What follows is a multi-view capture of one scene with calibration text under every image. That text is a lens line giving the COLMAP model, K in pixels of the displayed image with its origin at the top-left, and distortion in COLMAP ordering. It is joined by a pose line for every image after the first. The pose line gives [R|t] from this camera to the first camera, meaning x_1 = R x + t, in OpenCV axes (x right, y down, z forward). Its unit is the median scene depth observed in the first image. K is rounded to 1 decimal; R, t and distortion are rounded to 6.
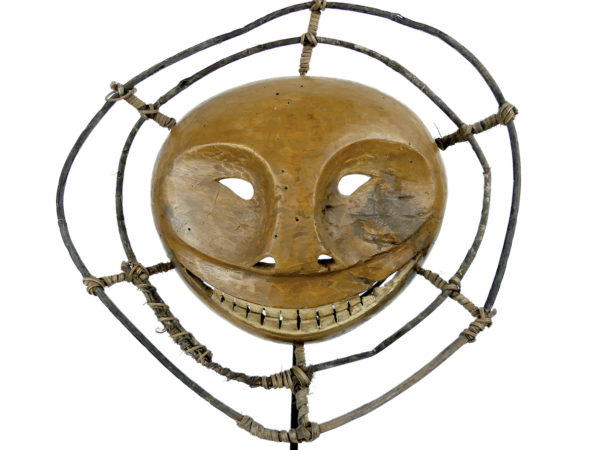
lens RADIAL K [[537.9, 0, 278.0], [0, 537.9, 225.3], [0, 0, 1]] dist [-0.010543, -0.003309]
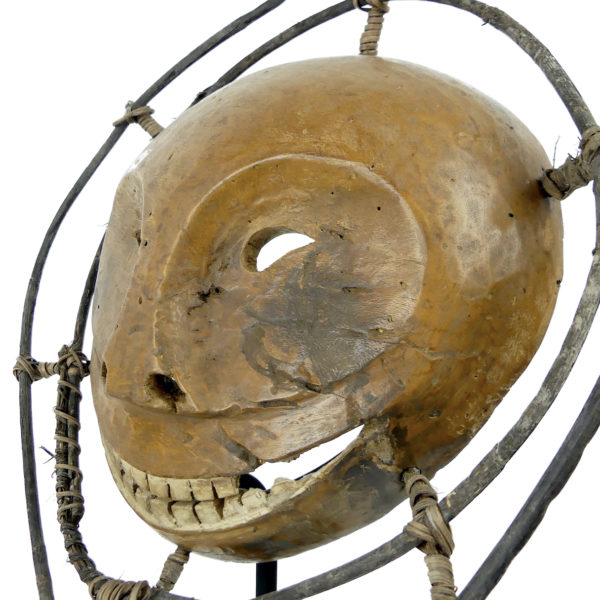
lens RADIAL K [[751.7, 0, 300.0], [0, 751.7, 300.0], [0, 0, 1]] dist [0.007268, 0.009647]
pose [[0.694551, 0.106681, -0.711490, 0.638373], [-0.178538, 0.983568, -0.026811, -0.019005], [0.696938, 0.145650, 0.702185, 0.542660]]
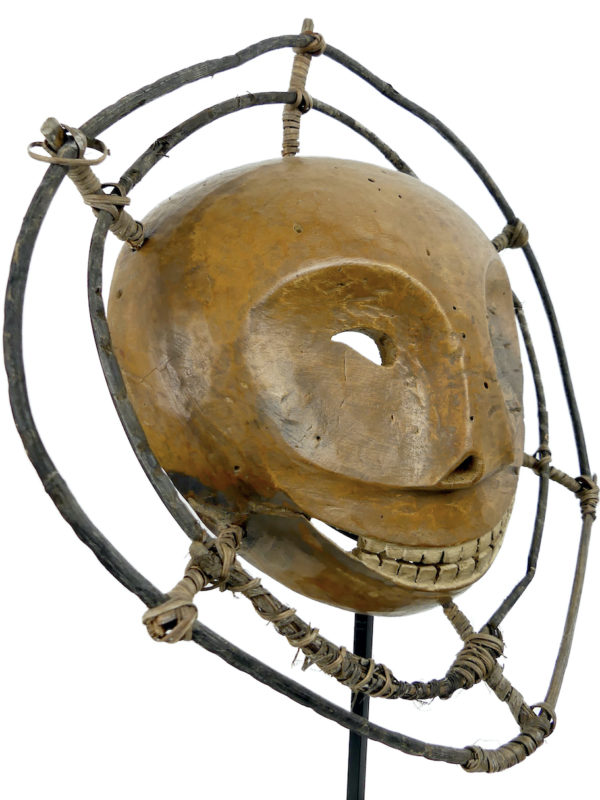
lens RADIAL K [[801.3, 0, 300.0], [0, 801.3, 400.0], [0, 0, 1]] dist [-0.025200, -0.014284]
pose [[0.645407, -0.123437, 0.753799, -0.726373], [0.169888, 0.985335, 0.015892, -0.041530], [-0.744706, 0.117805, 0.656913, 0.530816]]
